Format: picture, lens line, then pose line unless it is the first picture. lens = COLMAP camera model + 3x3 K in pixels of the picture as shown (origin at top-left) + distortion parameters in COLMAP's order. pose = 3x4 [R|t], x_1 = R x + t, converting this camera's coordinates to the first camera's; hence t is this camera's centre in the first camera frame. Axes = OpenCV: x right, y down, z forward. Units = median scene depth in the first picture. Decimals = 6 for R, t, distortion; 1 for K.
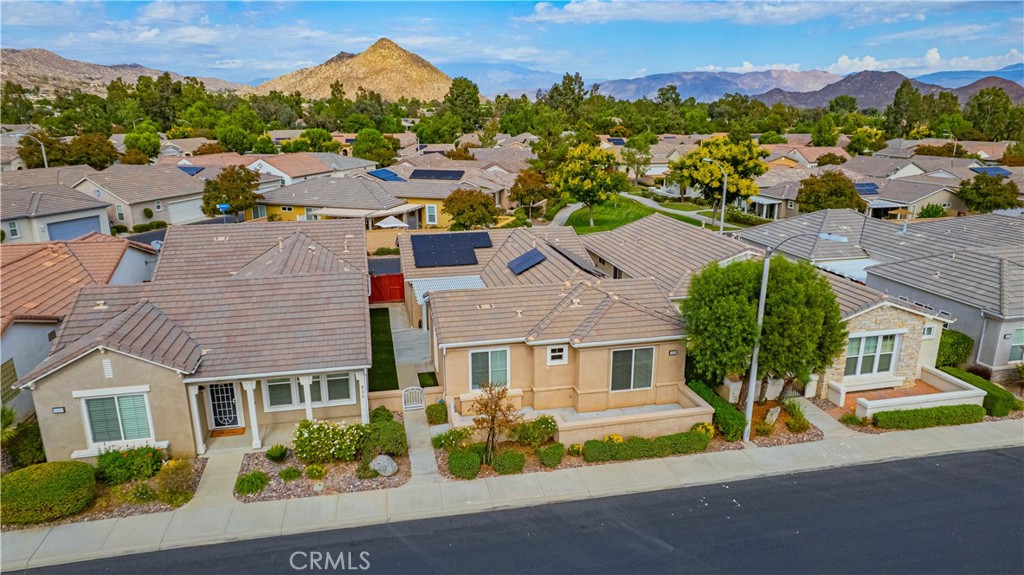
lens RADIAL K [[654.1, 0, 512.0], [0, 654.1, 287.5], [0, 0, 1]] dist [-0.057394, 0.076676]
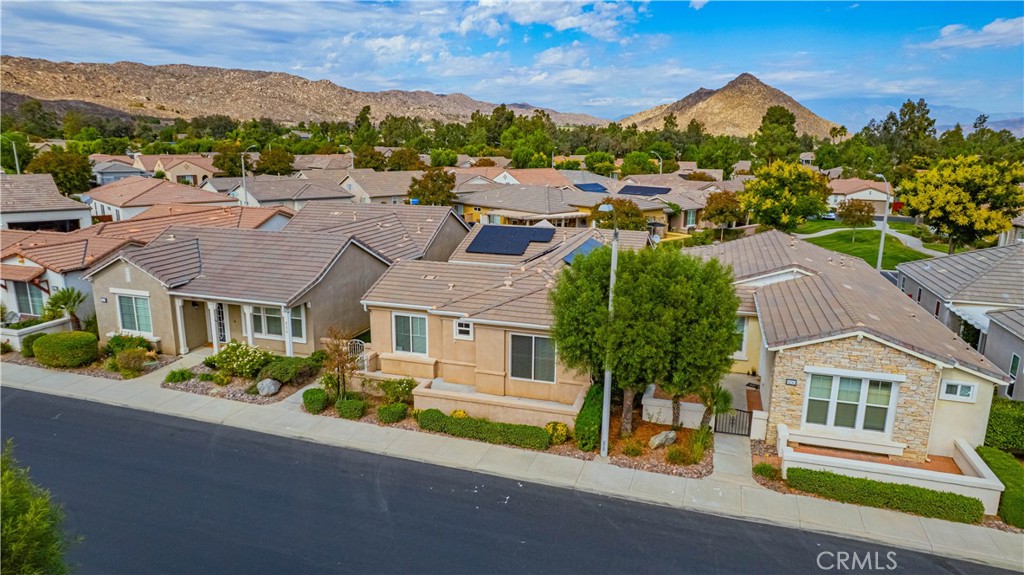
lens RADIAL K [[654.1, 0, 512.0], [0, 654.1, 287.5], [0, 0, 1]] dist [-0.057394, 0.076676]
pose [[0.866823, 0.121064, -0.483695, 0.610143], [-0.145927, 0.989197, -0.013927, 0.042416], [0.476784, 0.082656, 0.875126, 0.153321]]
